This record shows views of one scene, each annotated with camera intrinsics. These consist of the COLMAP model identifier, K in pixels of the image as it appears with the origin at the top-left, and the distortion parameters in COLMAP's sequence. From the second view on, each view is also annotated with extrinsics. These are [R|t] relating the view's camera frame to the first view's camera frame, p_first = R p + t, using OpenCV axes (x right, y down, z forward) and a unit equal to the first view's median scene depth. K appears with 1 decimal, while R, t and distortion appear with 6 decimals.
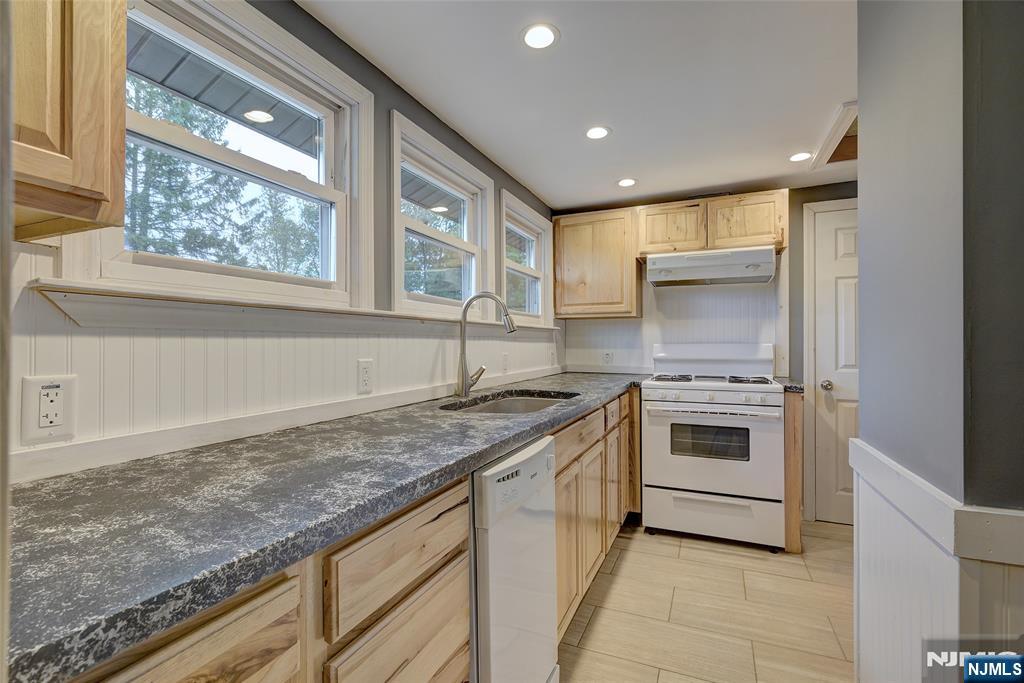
lens RADIAL K [[455.5, 0, 512.0], [0, 455.5, 341.5], [0, 0, 1]] dist [0.012885, -0.000109]
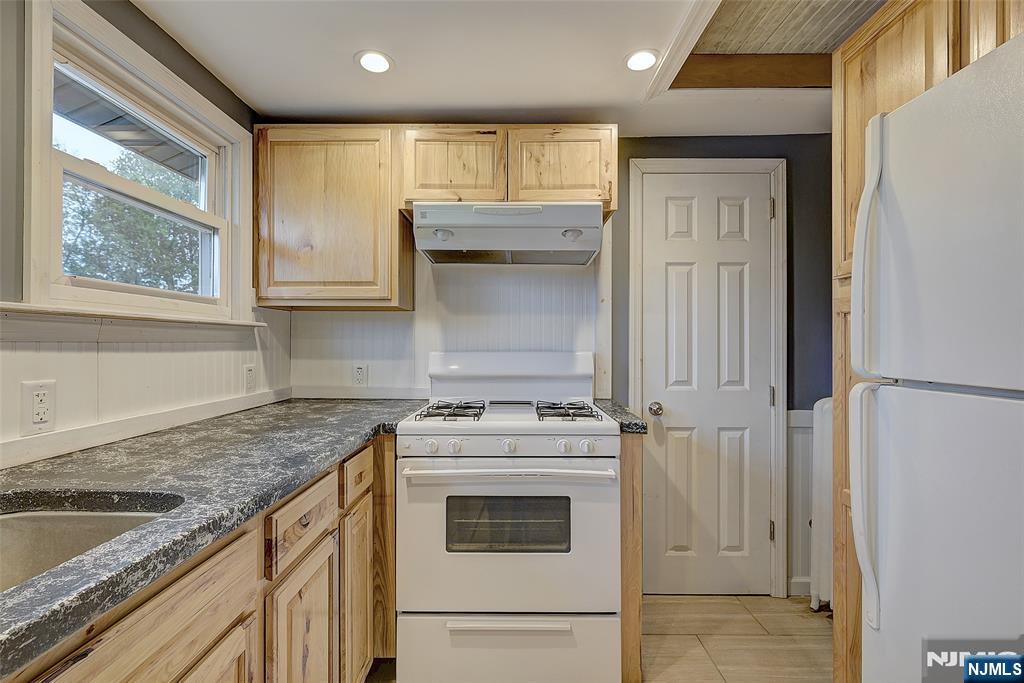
lens RADIAL K [[455.5, 0, 512.0], [0, 455.5, 341.5], [0, 0, 1]] dist [0.012885, -0.000109]
pose [[0.917026, 0.005933, 0.398784, 0.180166], [-0.005013, 0.999982, -0.003349, -0.008944], [-0.398797, 0.001072, 0.917039, 0.414174]]
